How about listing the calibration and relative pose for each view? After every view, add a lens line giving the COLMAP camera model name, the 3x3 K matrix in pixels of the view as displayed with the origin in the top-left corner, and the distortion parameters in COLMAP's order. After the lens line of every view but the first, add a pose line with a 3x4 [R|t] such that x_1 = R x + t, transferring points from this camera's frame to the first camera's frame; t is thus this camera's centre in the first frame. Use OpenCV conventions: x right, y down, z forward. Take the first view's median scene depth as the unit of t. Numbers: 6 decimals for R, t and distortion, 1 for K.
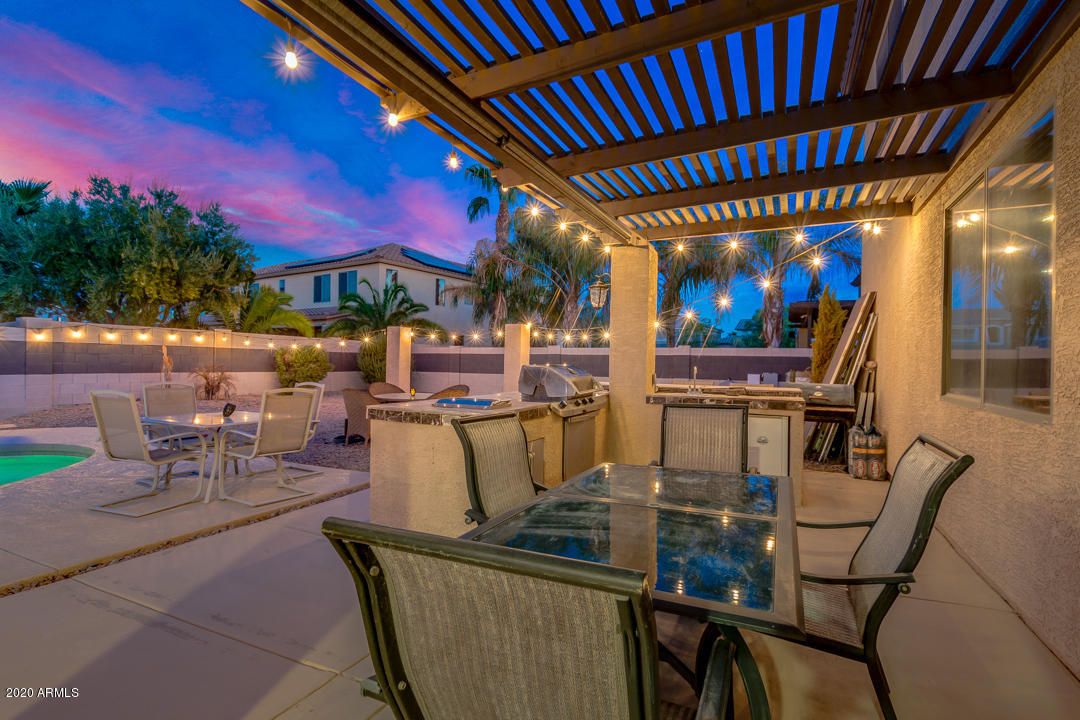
lens RADIAL K [[509.4, 0, 542.0], [0, 509.4, 363.5], [0, 0, 1]] dist [0.001425, -0.000499]
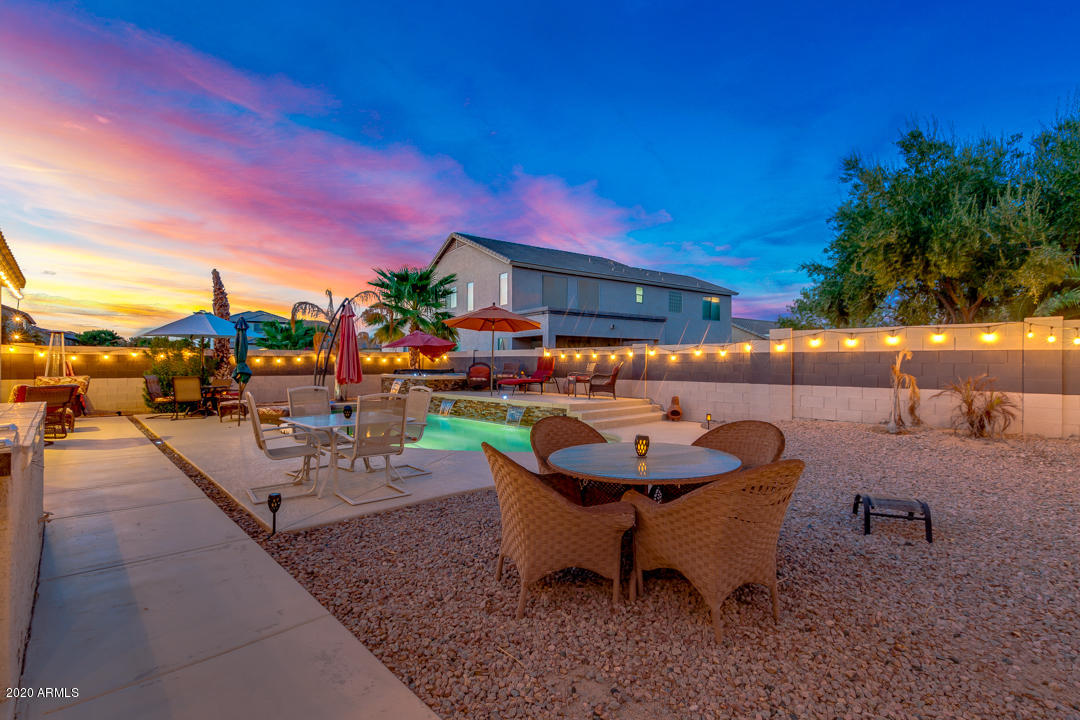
lens RADIAL K [[509.4, 0, 538.3], [0, 509.4, 363.2], [0, 0, 1]] dist [0.001425, -0.000499]
pose [[-0.359437, -0.018836, -0.932979, 0.114829], [-0.016068, 0.999773, -0.013995, 0.000477], [0.933031, 0.009961, -0.359658, 0.813960]]
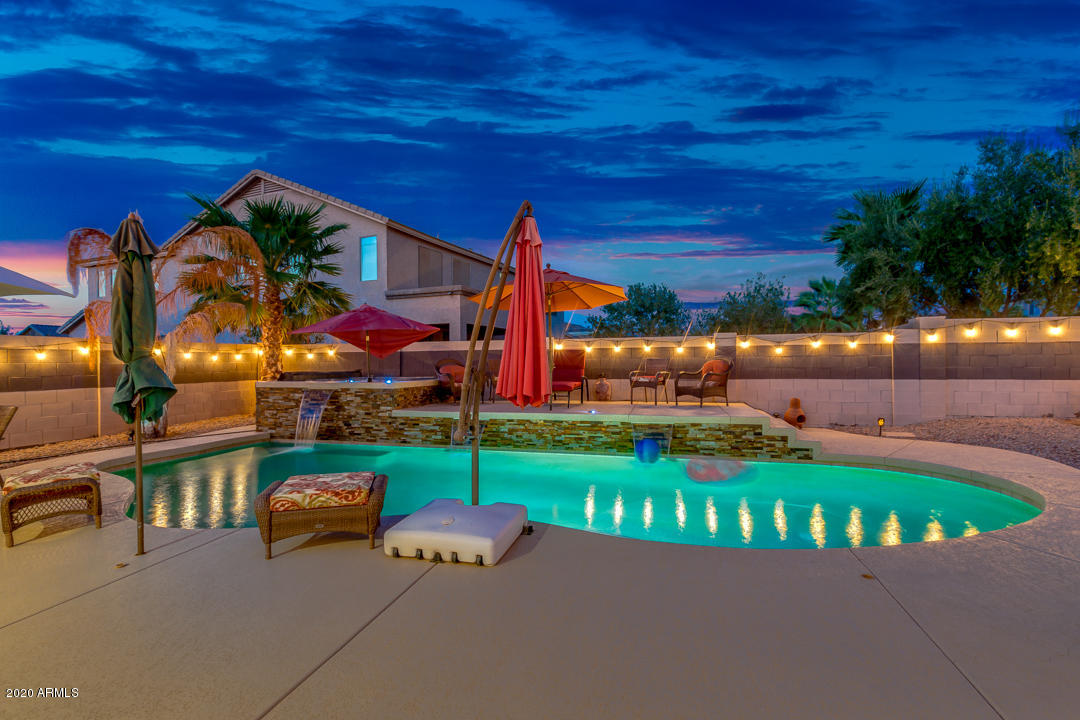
lens RADIAL K [[509.4, 0, 544.2], [0, 509.4, 359.2], [0, 0, 1]] dist [0.001425, -0.000499]
pose [[0.189034, -0.020332, -0.981760, -0.206250], [0.004576, 0.999793, -0.019824, -0.000088], [0.981960, -0.000745, 0.189088, 0.138752]]
